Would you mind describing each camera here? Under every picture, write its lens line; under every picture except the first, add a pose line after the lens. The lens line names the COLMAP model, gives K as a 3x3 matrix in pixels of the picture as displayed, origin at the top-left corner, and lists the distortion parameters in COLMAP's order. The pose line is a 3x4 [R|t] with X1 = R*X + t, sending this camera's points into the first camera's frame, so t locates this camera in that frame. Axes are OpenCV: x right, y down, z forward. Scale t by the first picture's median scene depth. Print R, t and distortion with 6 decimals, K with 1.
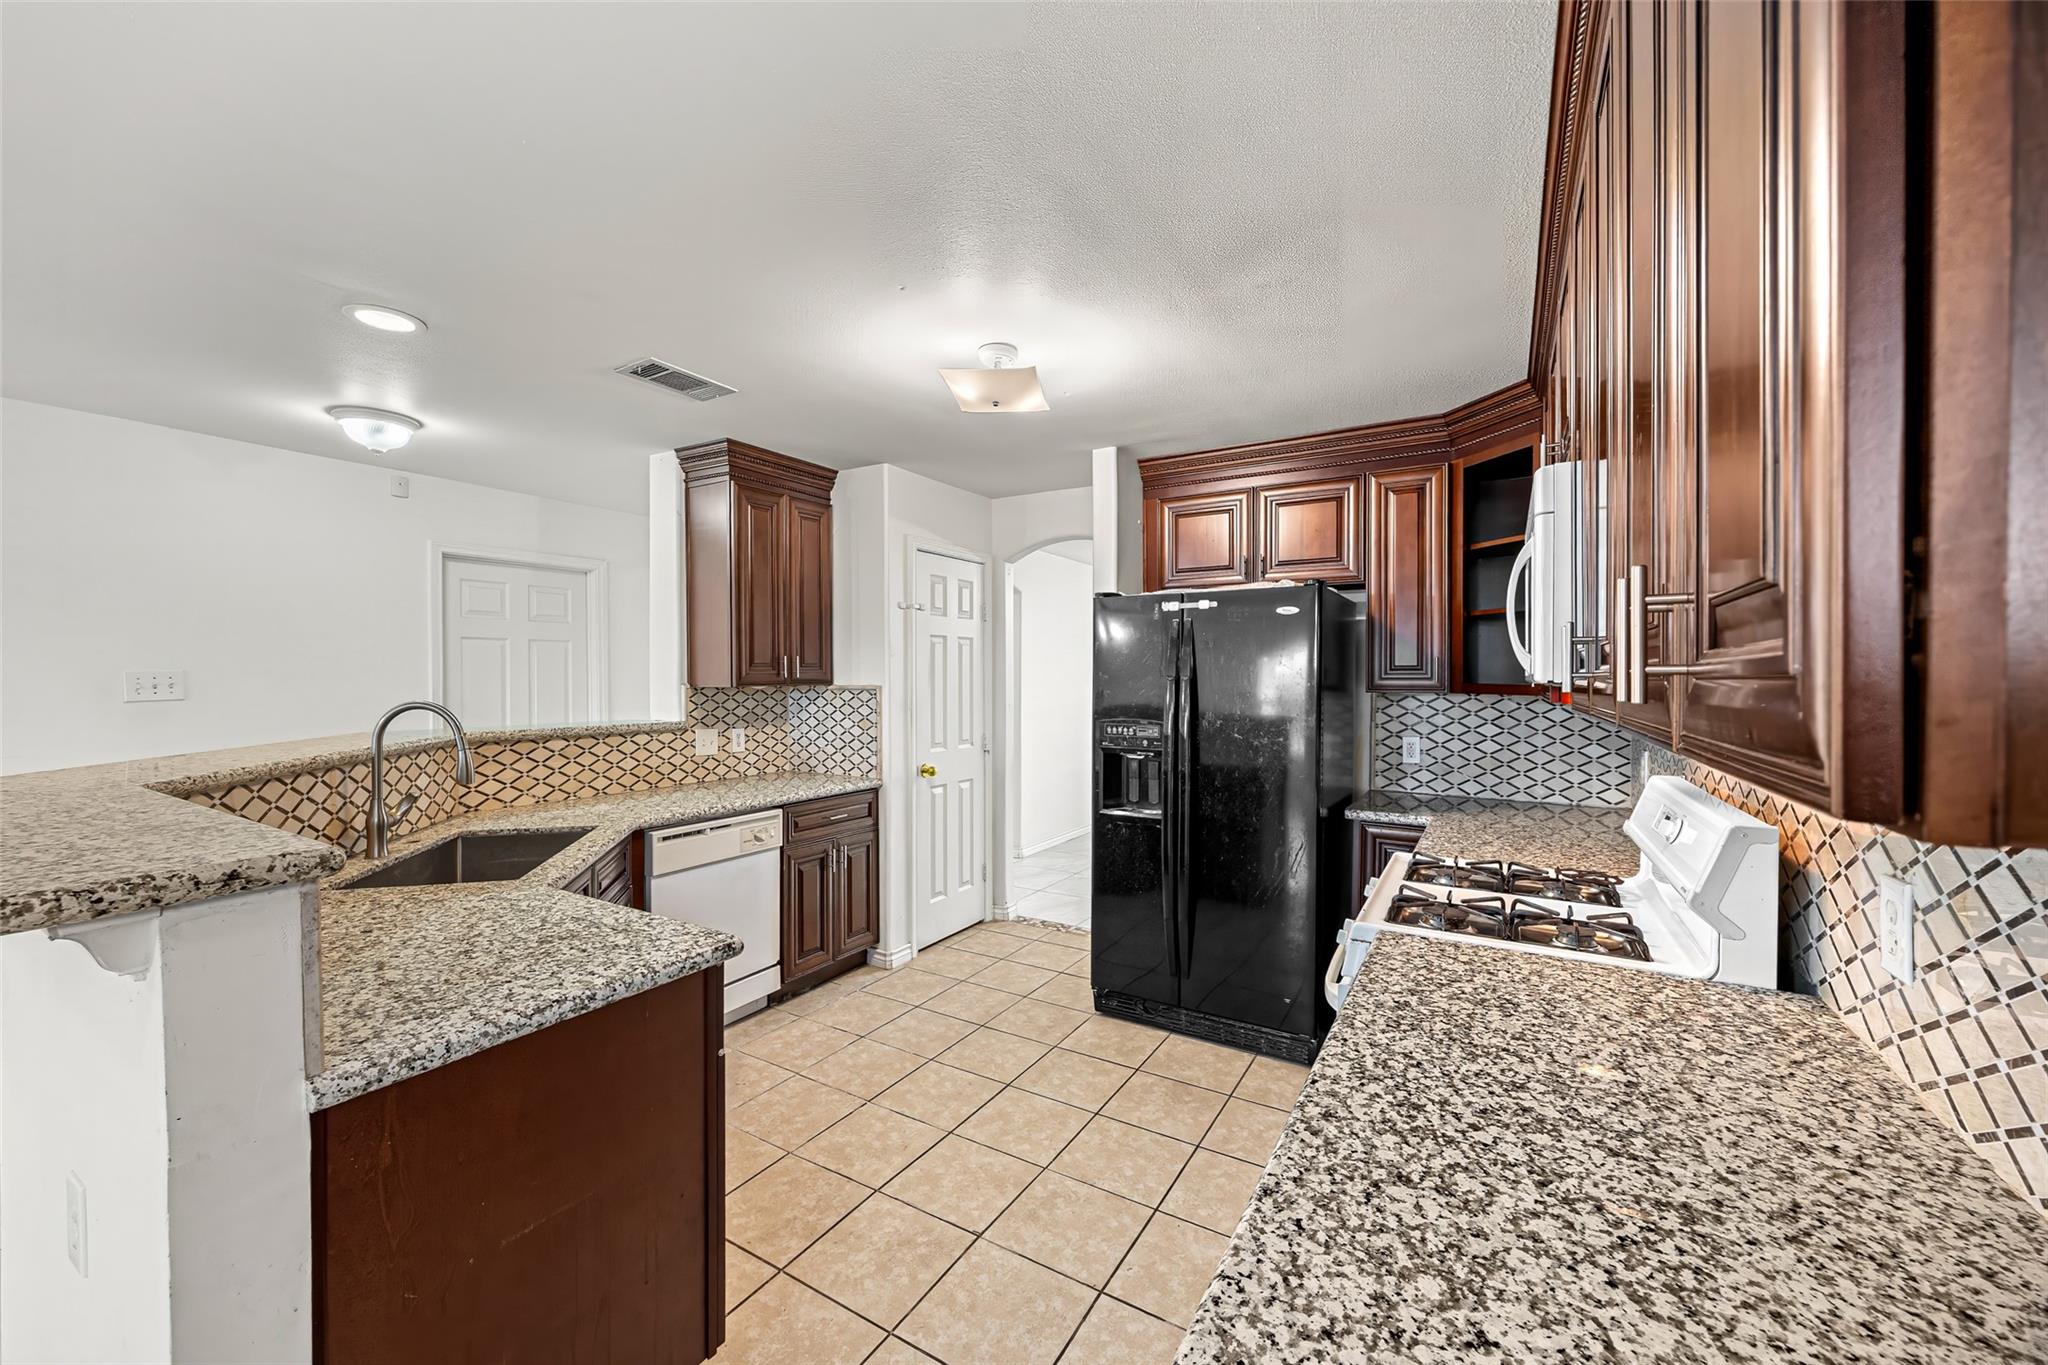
lens RADIAL K [[783.7, 0, 1024.4], [0, 783.7, 678.3], [0, 0, 1]] dist [-0.001139, 0.000205]
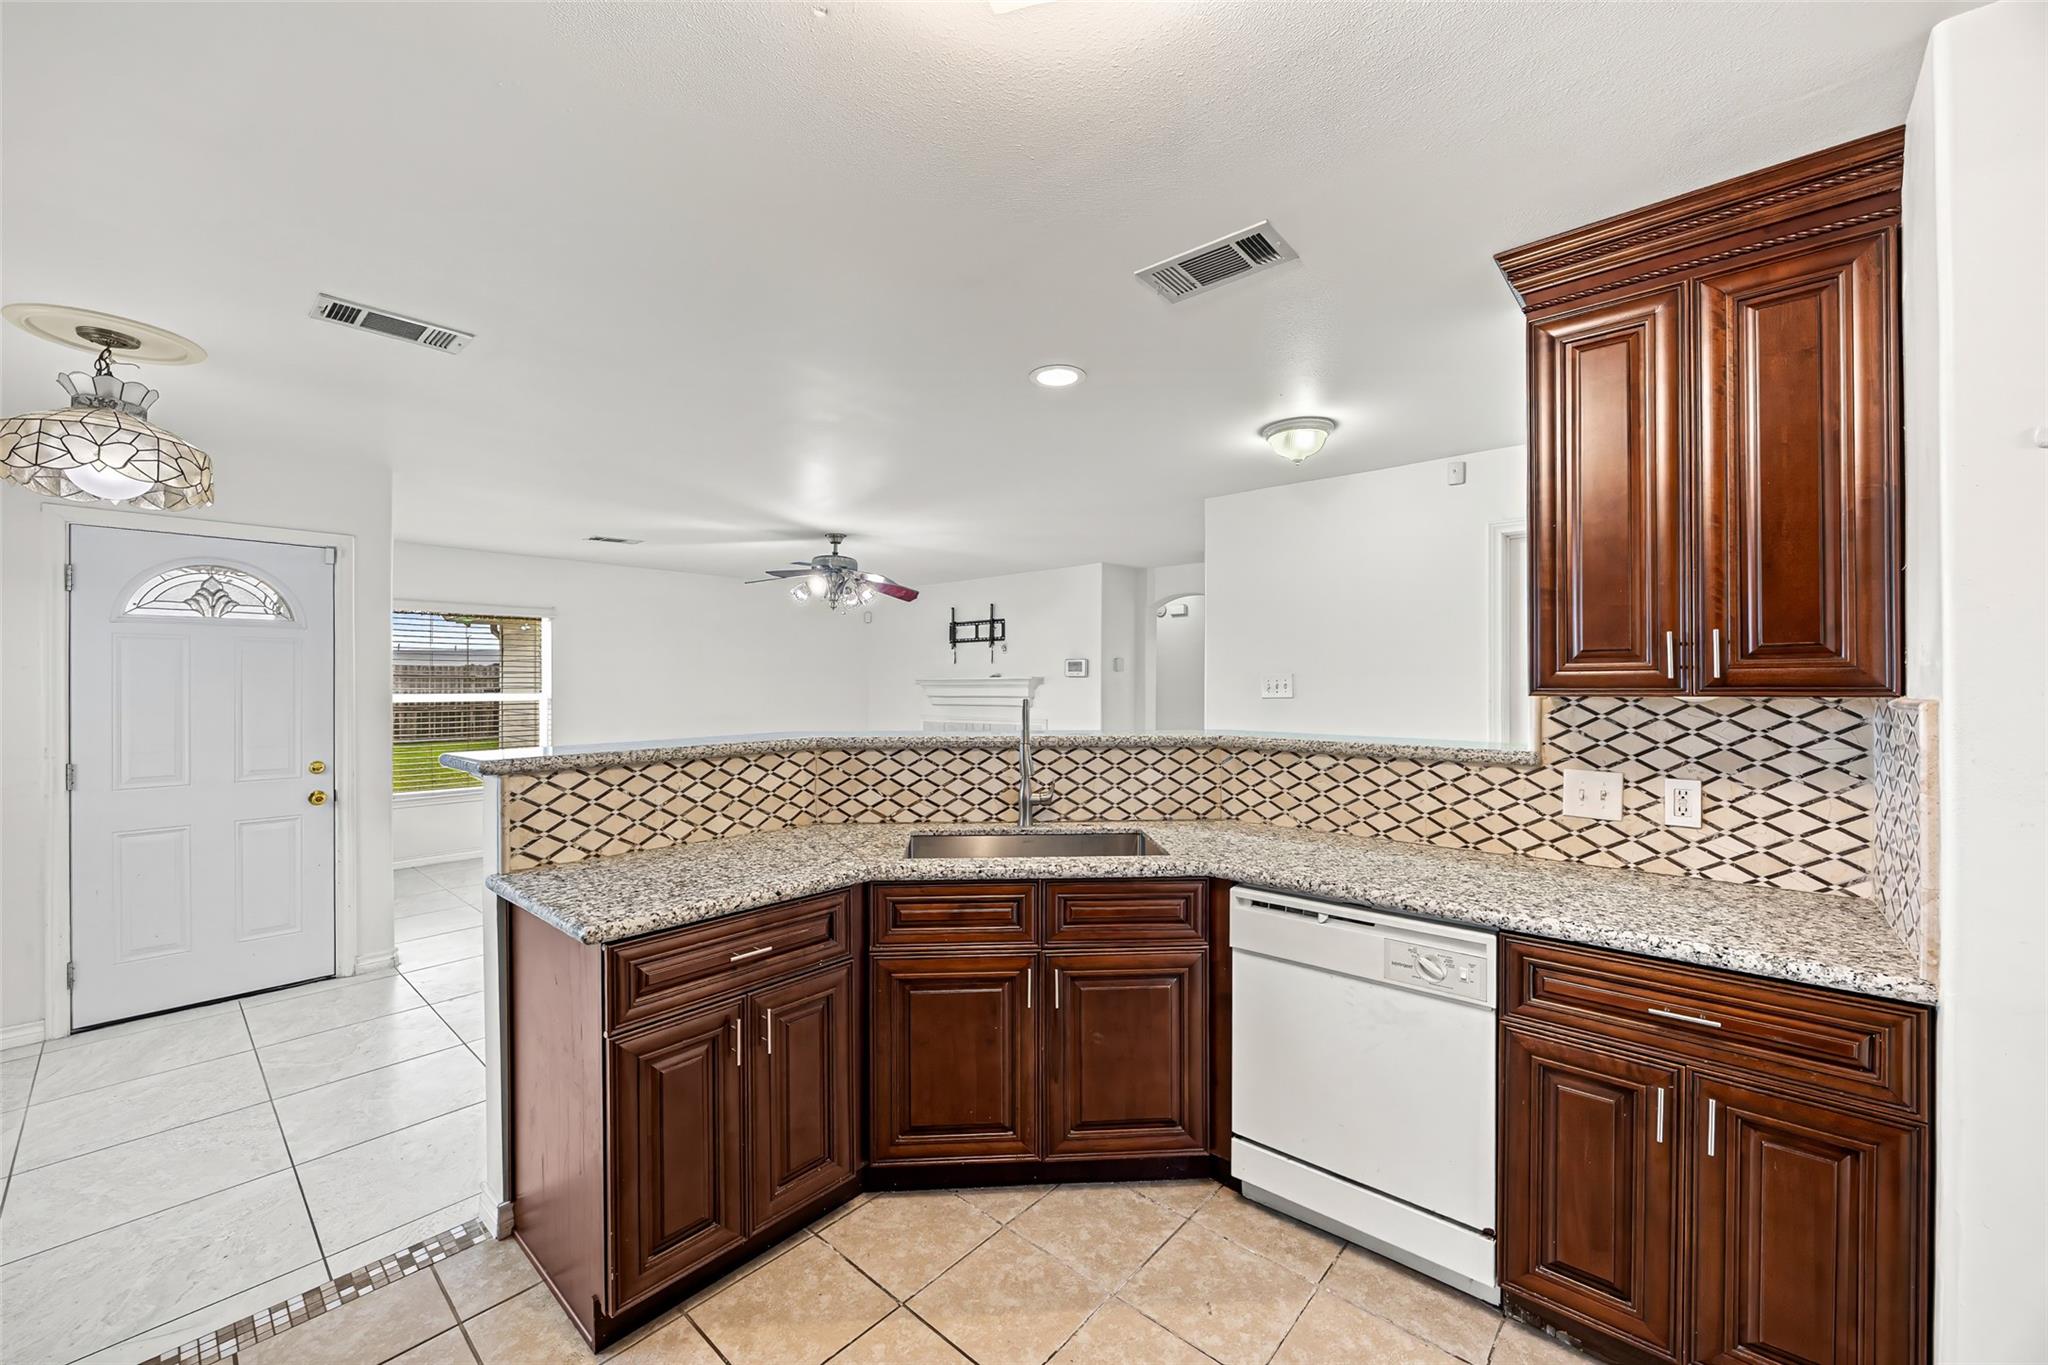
lens RADIAL K [[783.7, 0, 1011.7], [0, 783.7, 687.5], [0, 0, 1]] dist [-0.001139, 0.000205]
pose [[-0.175319, 0.005906, -0.984494, 0.230625], [-0.003362, 0.999973, 0.006597, 0.003216], [0.984506, 0.004466, -0.175294, 0.738657]]
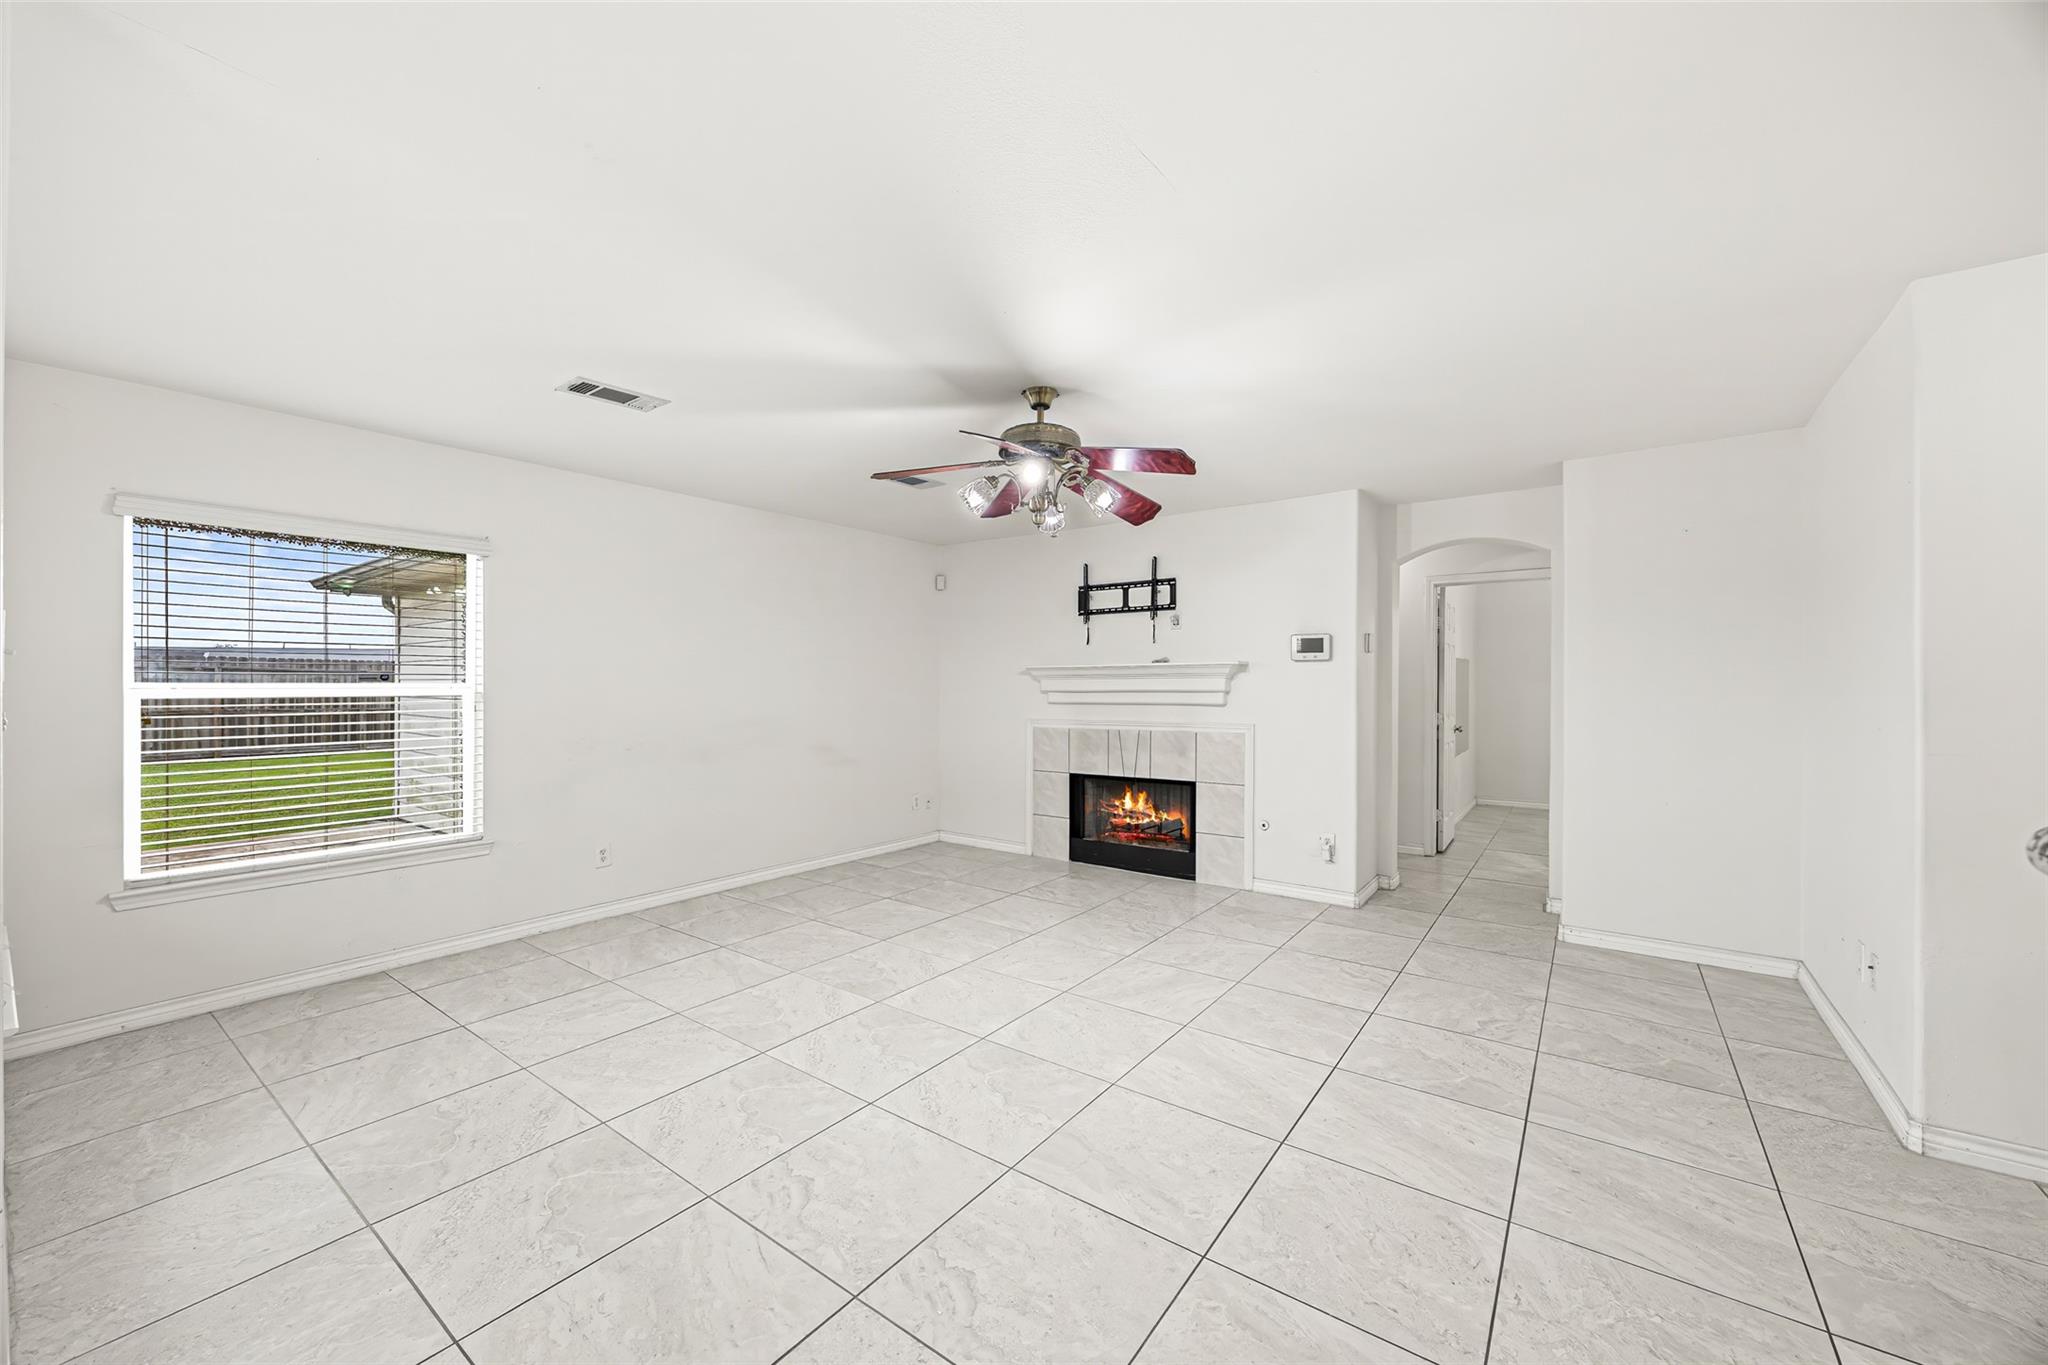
lens RADIAL K [[783.7, 0, 1013.1], [0, 783.7, 684.9], [0, 0, 1]] dist [-0.001139, 0.000205]
pose [[-0.091781, 0.001794, -0.995778, 0.014542], [-0.006413, 0.999977, 0.002392, 0.012050], [0.995759, 0.006605, -0.091767, 0.541558]]
